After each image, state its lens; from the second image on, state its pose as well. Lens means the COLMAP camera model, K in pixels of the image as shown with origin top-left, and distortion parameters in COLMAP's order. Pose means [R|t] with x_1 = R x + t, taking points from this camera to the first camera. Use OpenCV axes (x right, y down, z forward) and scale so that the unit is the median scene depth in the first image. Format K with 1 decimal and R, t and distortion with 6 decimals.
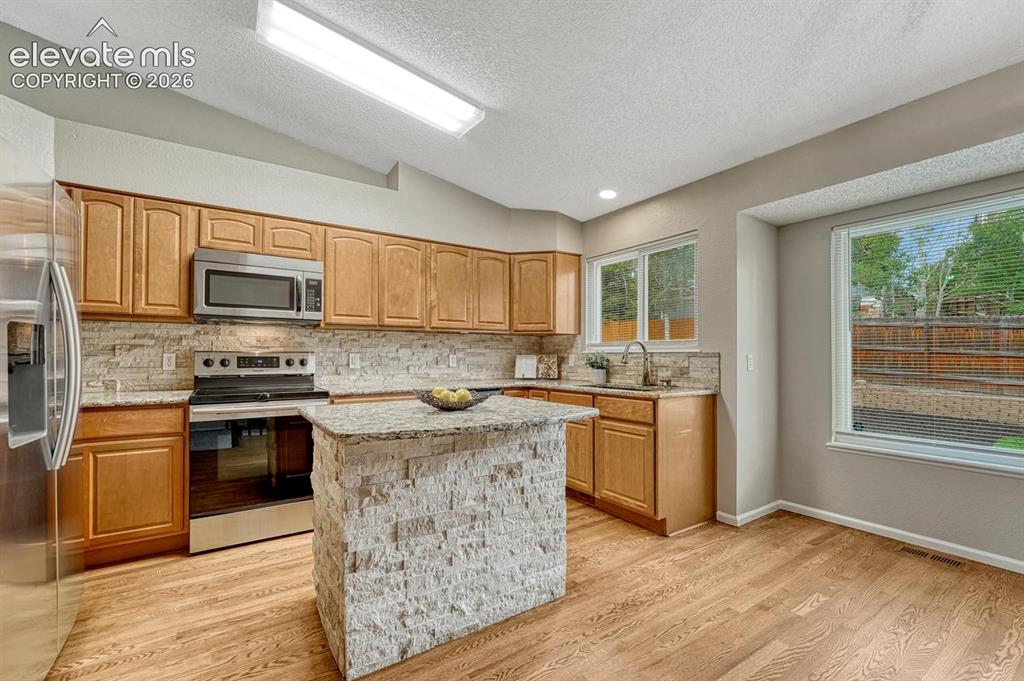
lens RADIAL K [[435.8, 0, 507.0], [0, 435.8, 357.3], [0, 0, 1]] dist [-0.003455, -0.000455]
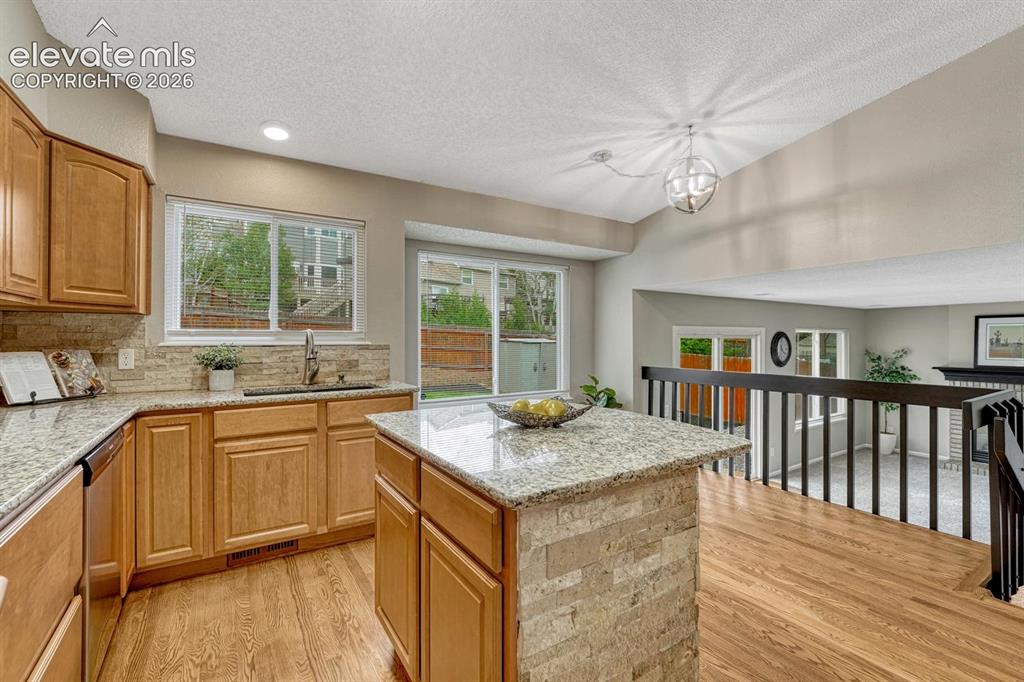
lens RADIAL K [[453.4, 0, 512.0], [0, 453.4, 341.0], [0, 0, 1]] dist [-0.008436, -0.000302]
pose [[0.015823, -0.005179, 0.999861, -0.612700], [0.003540, 0.999981, 0.005124, -0.024665], [-0.999869, 0.003459, 0.015841, 0.669413]]
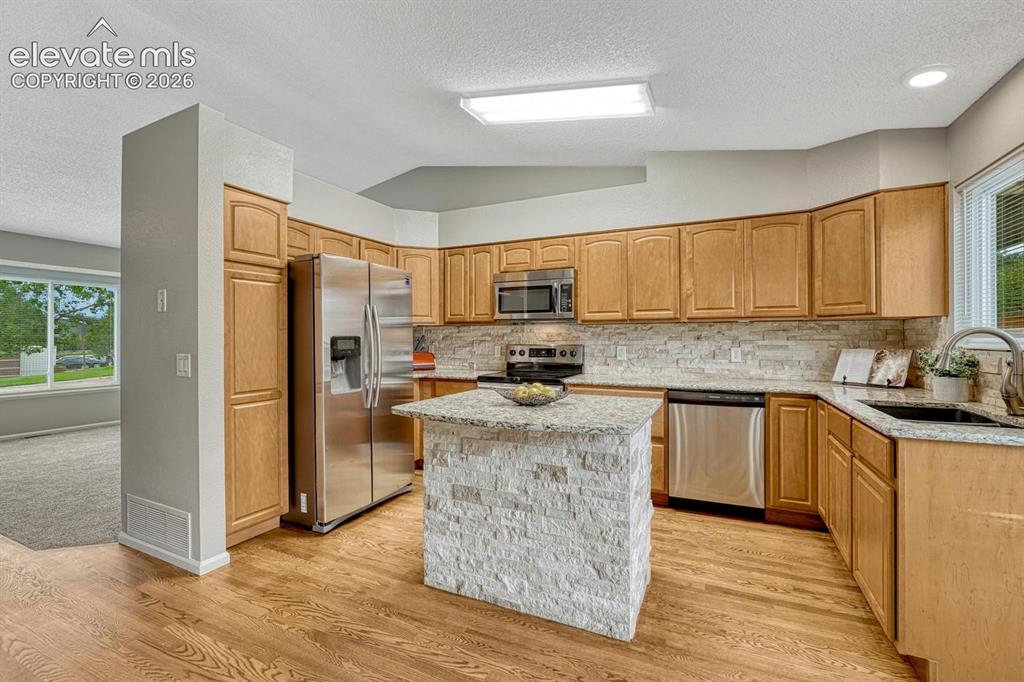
lens RADIAL K [[443.7, 0, 512.0], [0, 443.7, 341.0], [0, 0, 1]] dist [-0.005033, -0.000457]
pose [[0.519397, 0.001336, -0.854532, 0.511525], [-0.001089, 0.999999, 0.000901, -0.025381], [0.854533, 0.000463, 0.519397, 0.247174]]
